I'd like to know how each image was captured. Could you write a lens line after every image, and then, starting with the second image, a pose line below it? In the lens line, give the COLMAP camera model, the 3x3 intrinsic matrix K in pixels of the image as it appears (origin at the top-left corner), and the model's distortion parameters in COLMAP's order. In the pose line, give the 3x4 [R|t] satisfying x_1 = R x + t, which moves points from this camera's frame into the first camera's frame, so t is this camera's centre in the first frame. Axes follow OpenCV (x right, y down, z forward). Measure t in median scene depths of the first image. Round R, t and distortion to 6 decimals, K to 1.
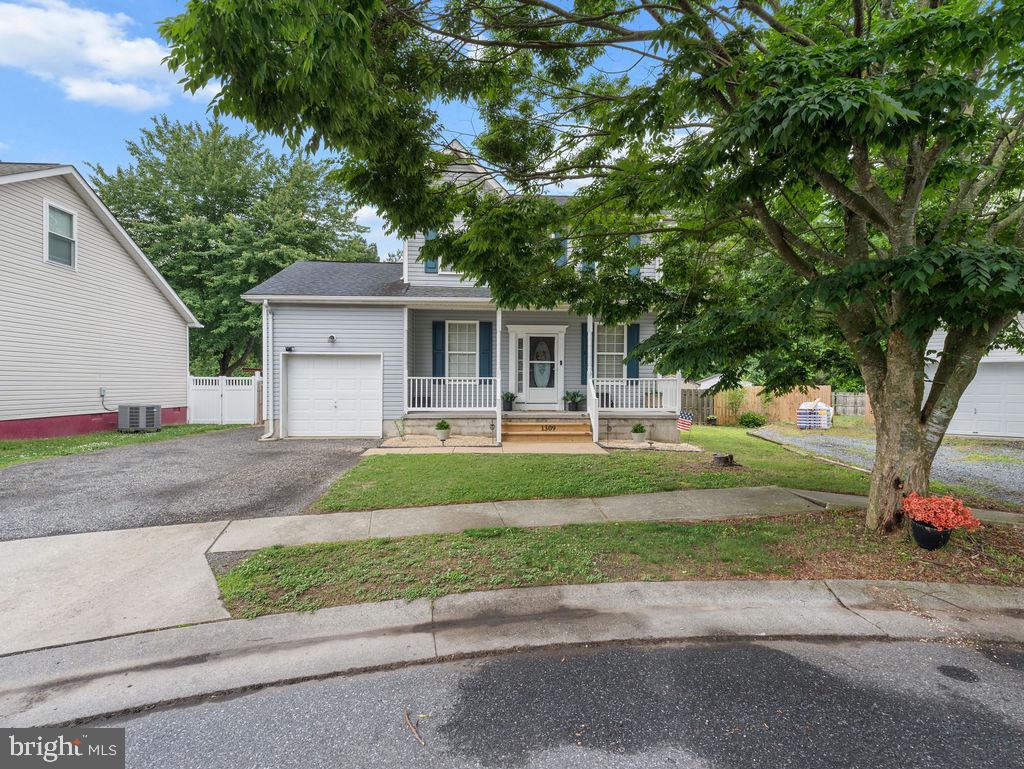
lens RADIAL K [[474.2, 0, 513.0], [0, 474.2, 378.4], [0, 0, 1]] dist [-0.000759, -0.000485]
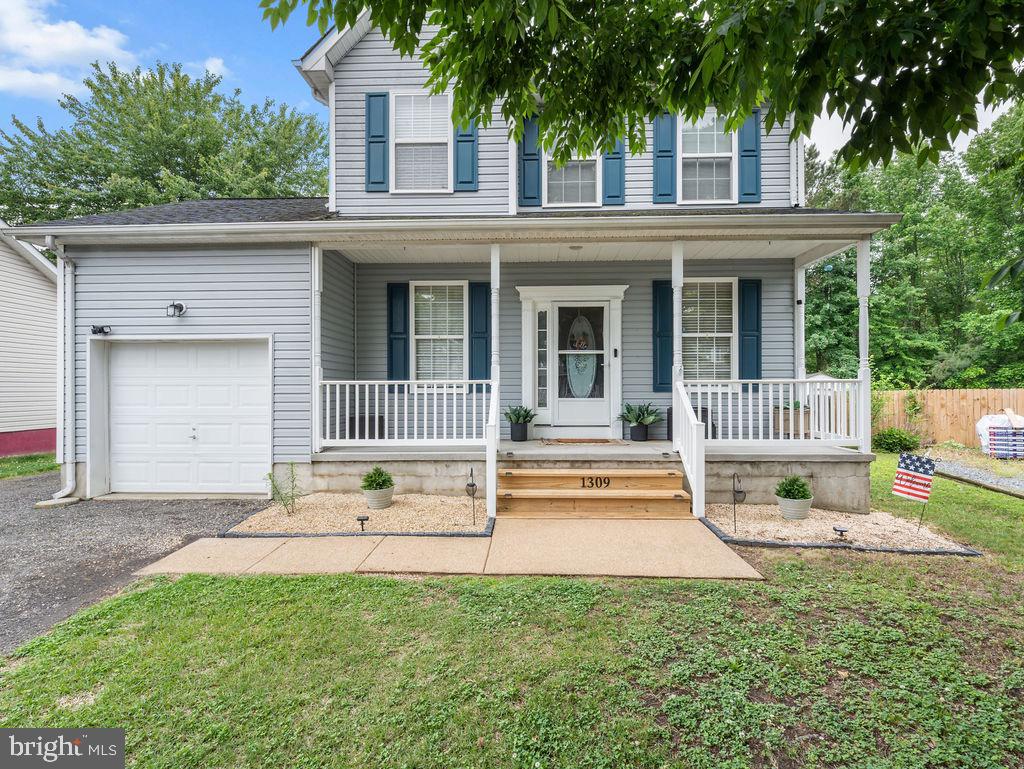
lens RADIAL K [[502.2, 0, 513.9], [0, 502.2, 365.1], [0, 0, 1]] dist [0.002078, 0.000108]
pose [[0.996958, -0.011725, -0.077055, 0.028581], [0.008973, 0.999313, -0.035958, 0.001553], [0.077424, 0.035157, 0.996378, 0.418725]]
